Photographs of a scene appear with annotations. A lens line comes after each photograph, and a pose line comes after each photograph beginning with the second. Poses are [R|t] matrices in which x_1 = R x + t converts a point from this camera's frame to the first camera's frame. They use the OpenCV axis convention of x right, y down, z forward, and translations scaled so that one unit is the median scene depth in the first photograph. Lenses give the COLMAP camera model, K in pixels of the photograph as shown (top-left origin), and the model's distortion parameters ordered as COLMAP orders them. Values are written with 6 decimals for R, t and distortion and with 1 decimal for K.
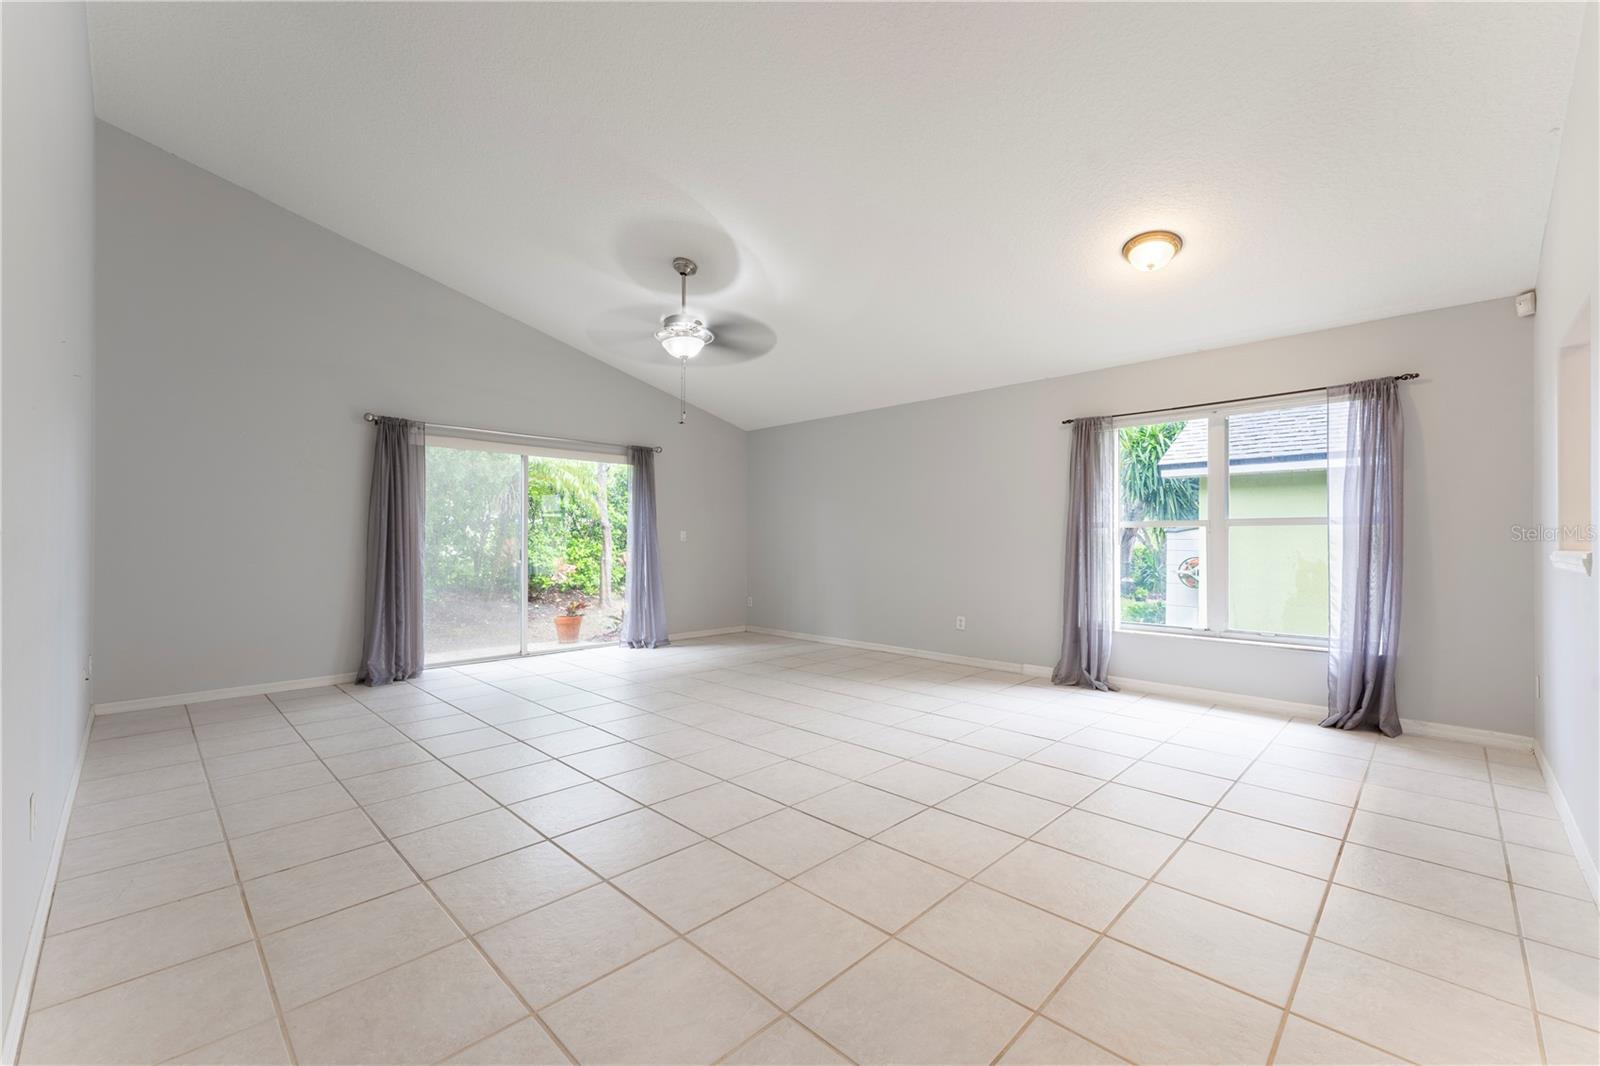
lens RADIAL K [[650.4, 0, 798.7], [0, 650.4, 540.2], [0, 0, 1]] dist [-0.001279, 0.000111]
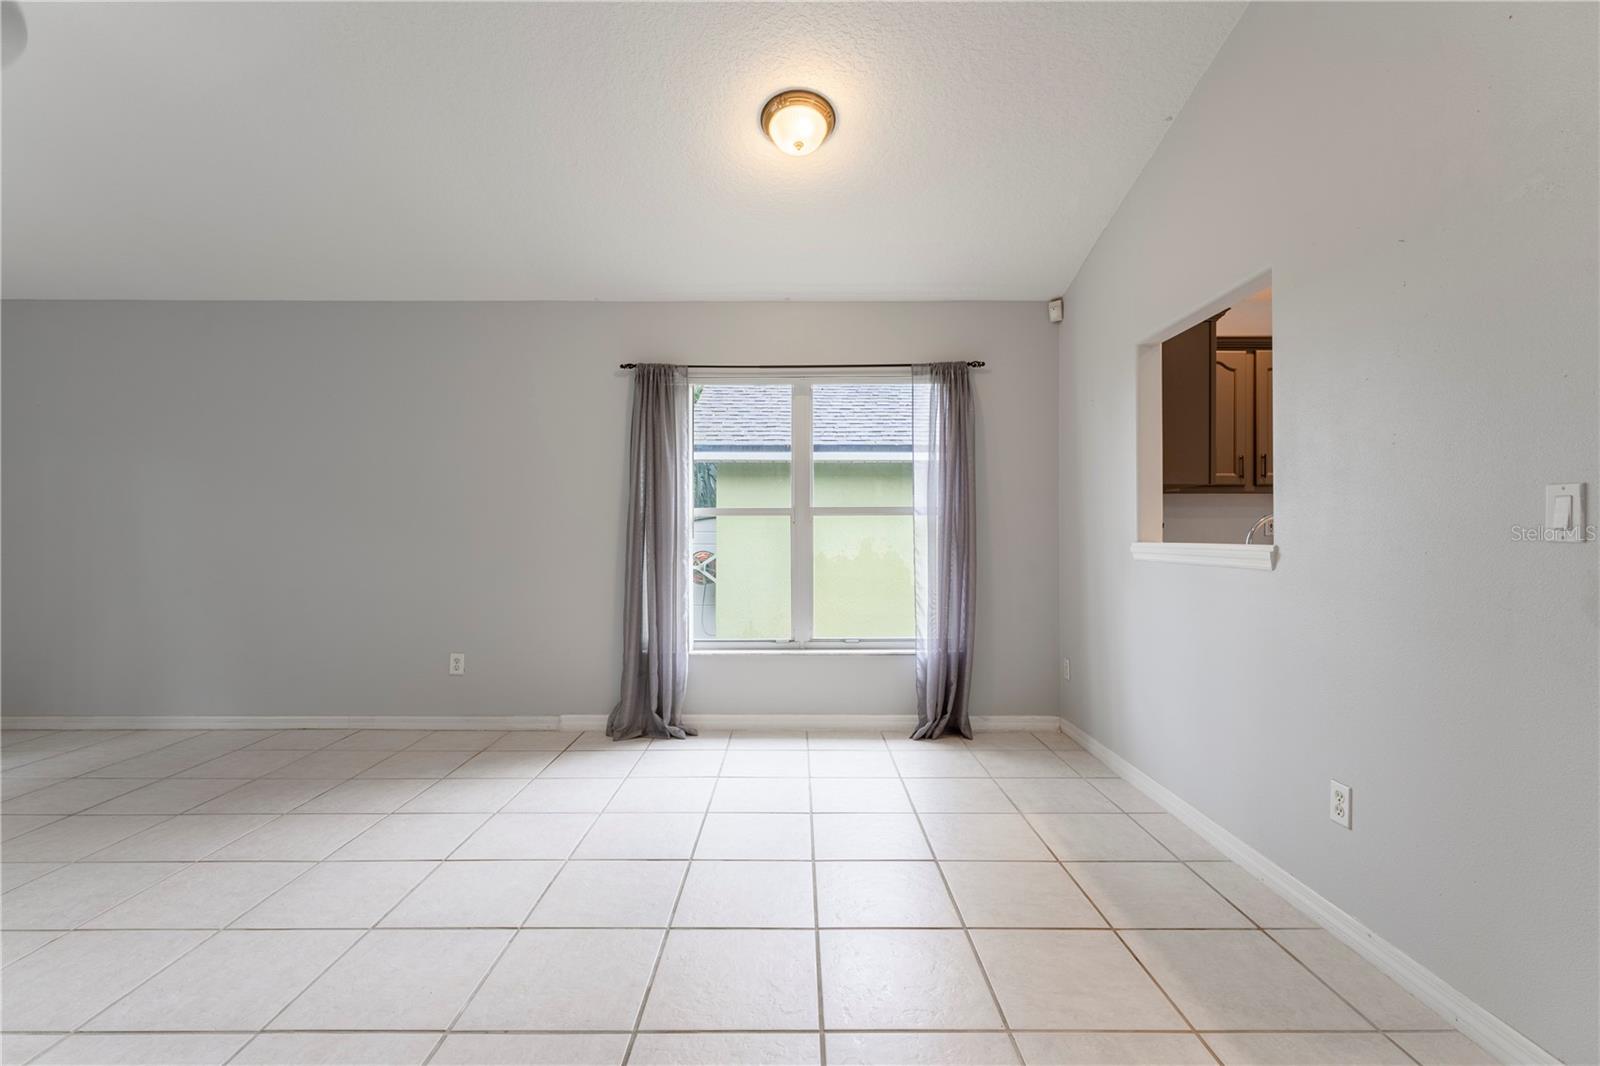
lens RADIAL K [[716.7, 0, 802.1], [0, 716.7, 532.8], [0, 0, 1]] dist [-0.002350, -0.001242]
pose [[0.708810, -0.001946, 0.705397, -0.003602], [0.001173, 0.999998, 0.001580, -0.001047], [-0.705399, -0.000292, 0.708811, 0.350501]]
